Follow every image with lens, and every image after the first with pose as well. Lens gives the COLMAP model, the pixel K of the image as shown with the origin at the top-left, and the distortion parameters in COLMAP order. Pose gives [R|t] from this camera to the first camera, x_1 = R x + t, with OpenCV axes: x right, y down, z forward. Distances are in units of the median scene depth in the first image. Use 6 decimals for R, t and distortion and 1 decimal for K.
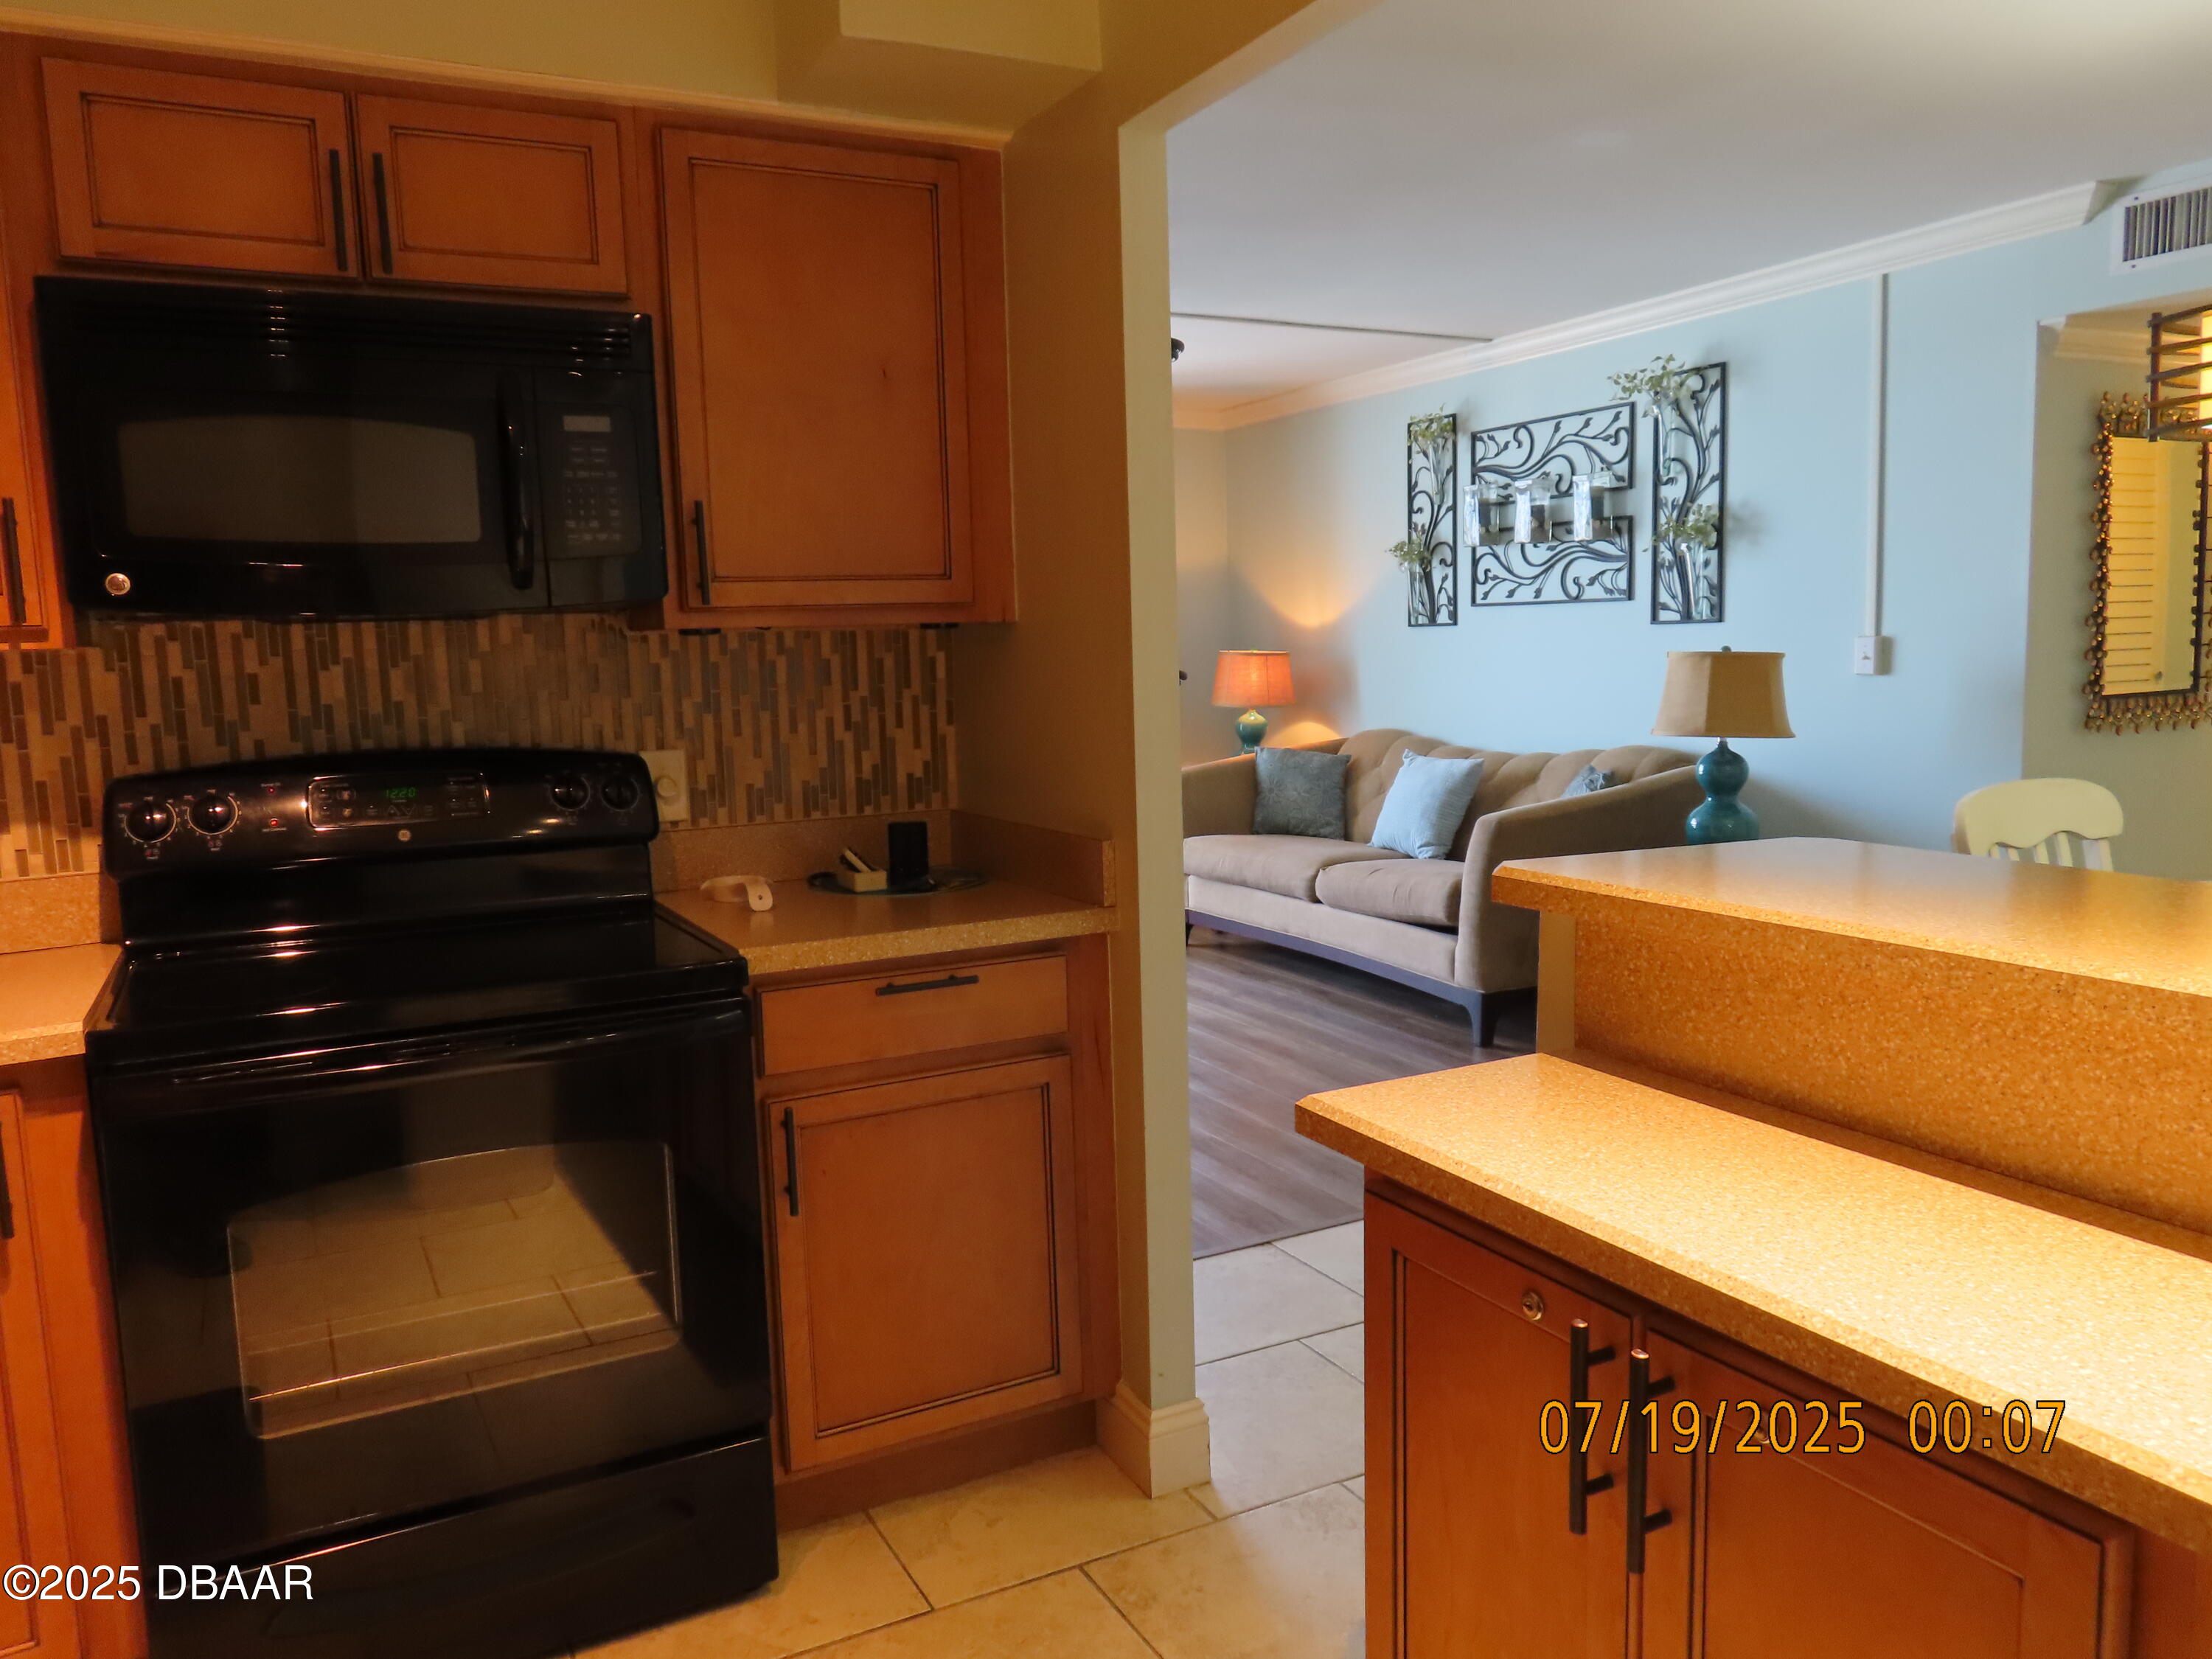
lens RADIAL K [[1576.2, 0, 1104.1], [0, 1576.2, 832.1], [0, 0, 1]] dist [-0.009789, 0.008026]
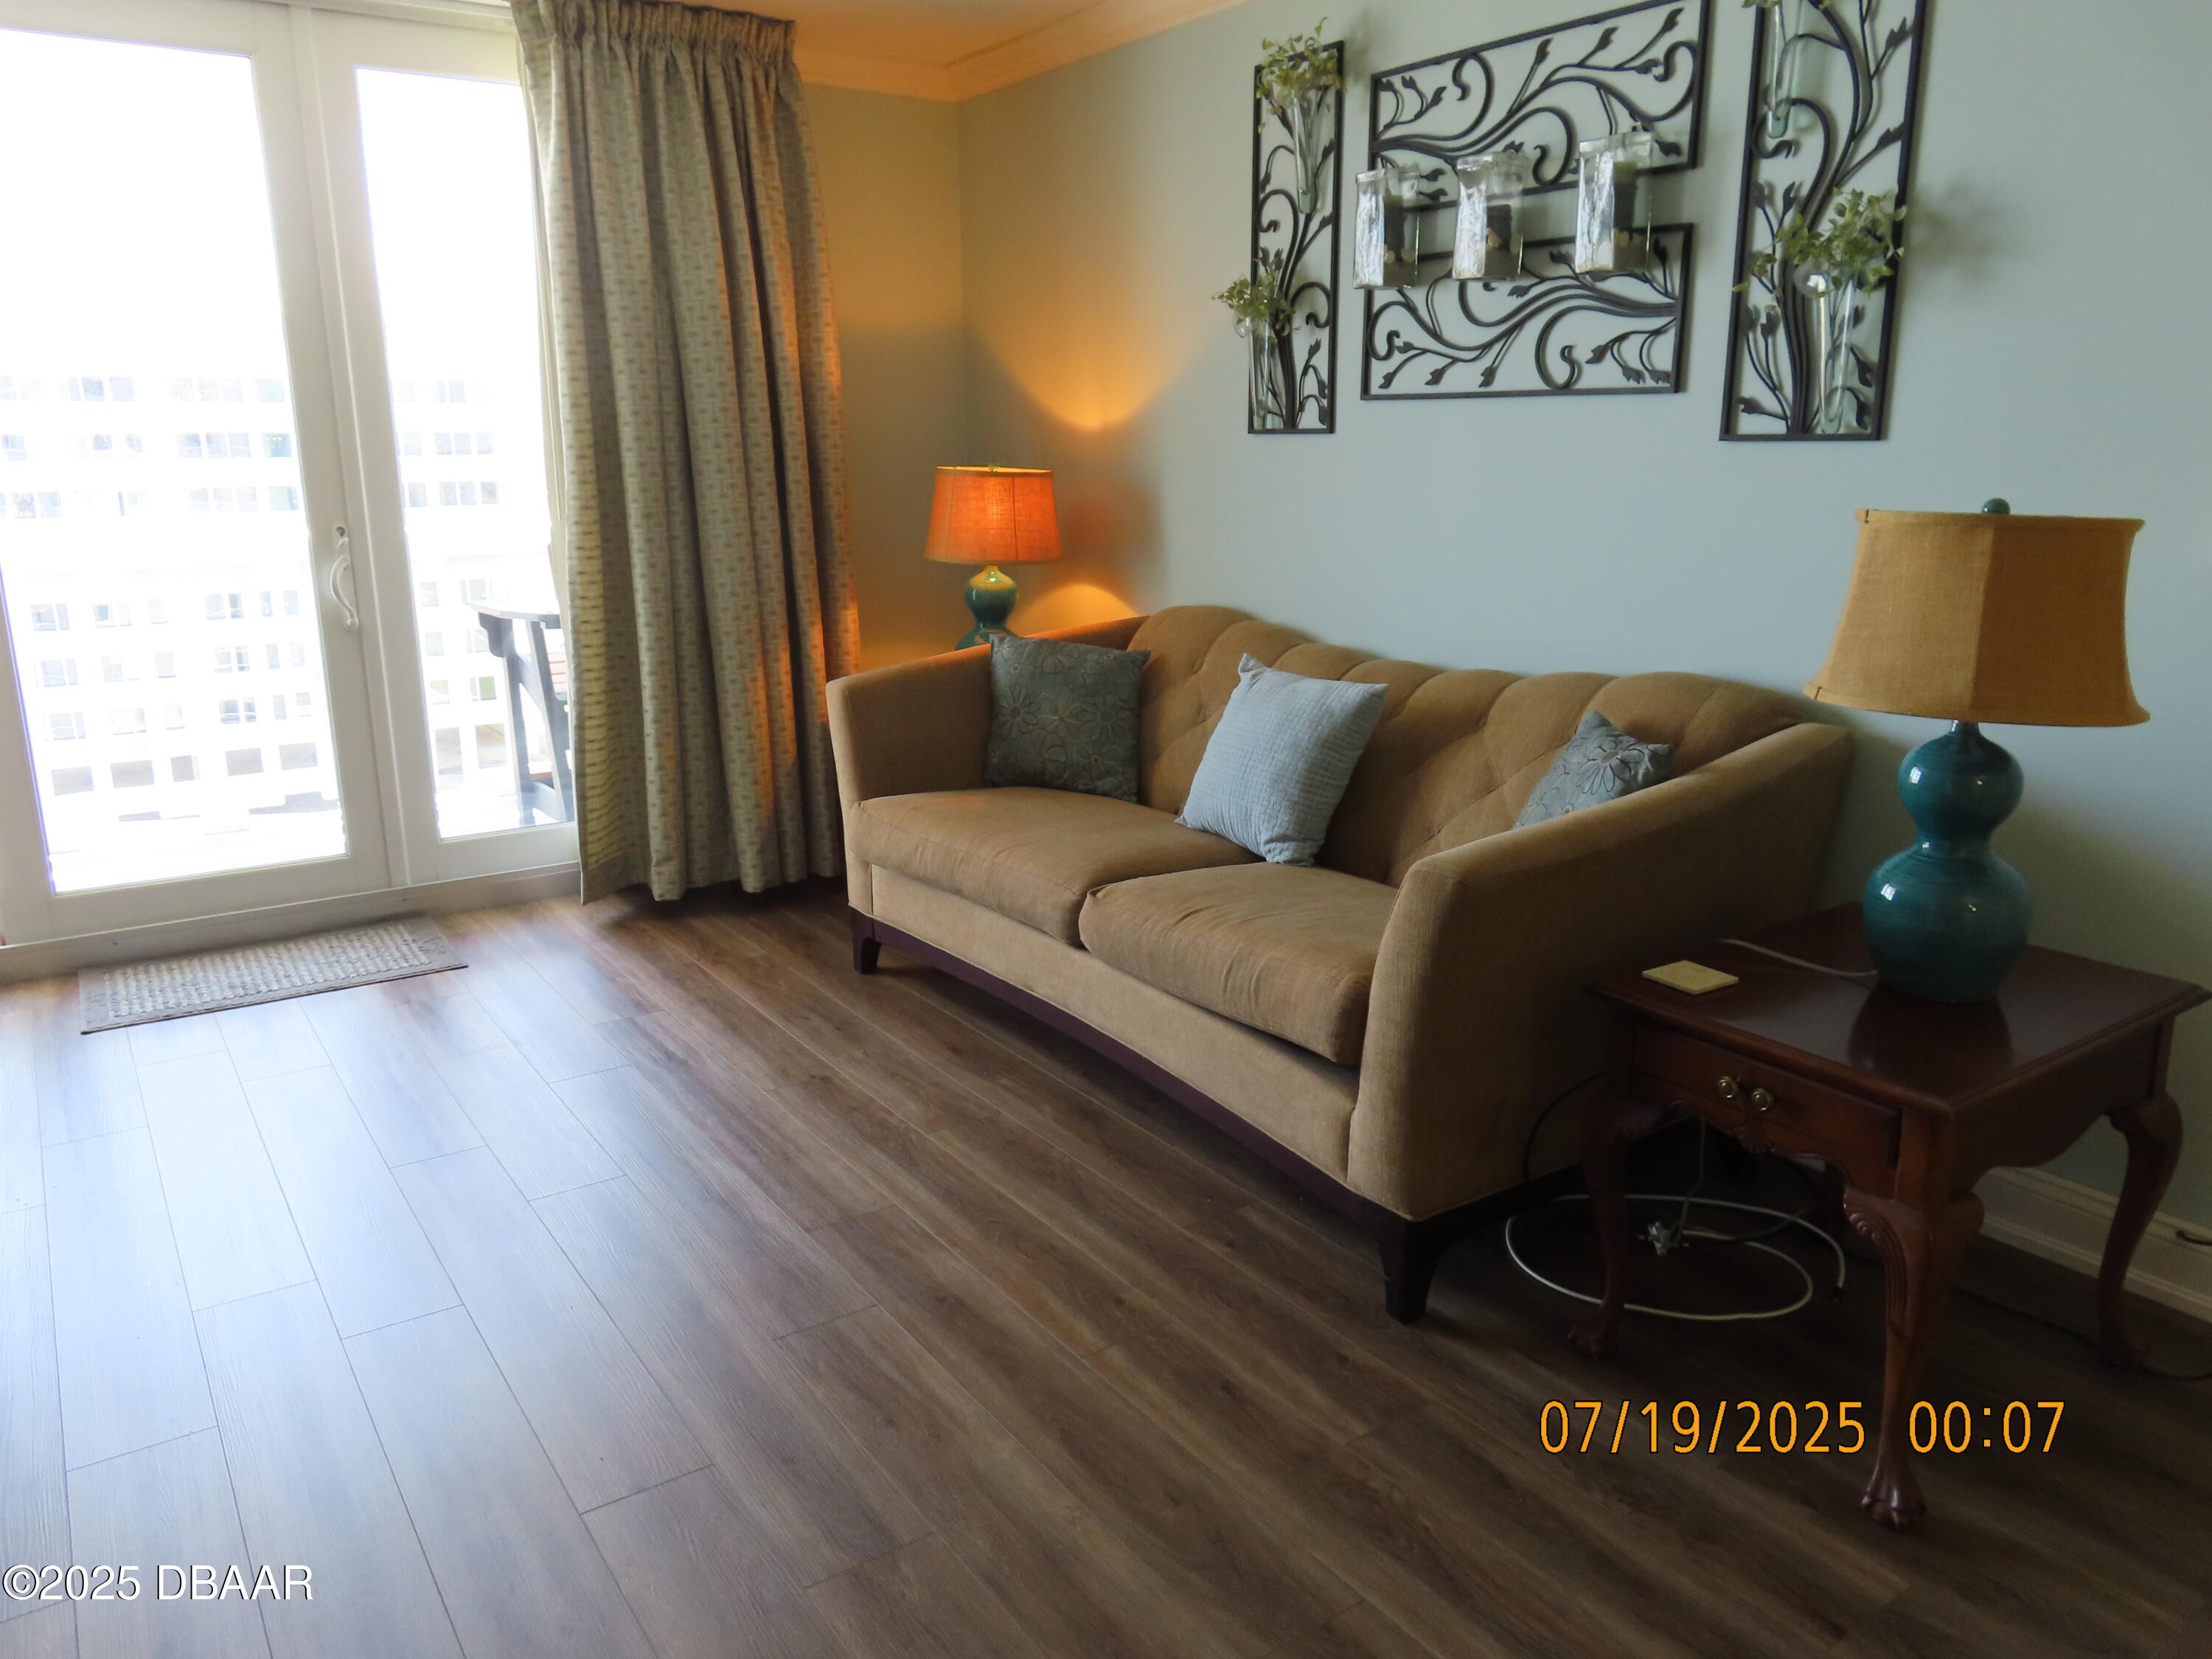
lens RADIAL K [[1576.2, 0, 1104.1], [0, 1576.2, 832.1], [0, 0, 1]] dist [-0.009789, 0.008026]
pose [[0.992710, -0.007849, 0.120273, 0.075456], [-0.006977, 0.992461, 0.122359, -0.060418], [-0.120327, -0.122306, 0.985171, 0.456112]]
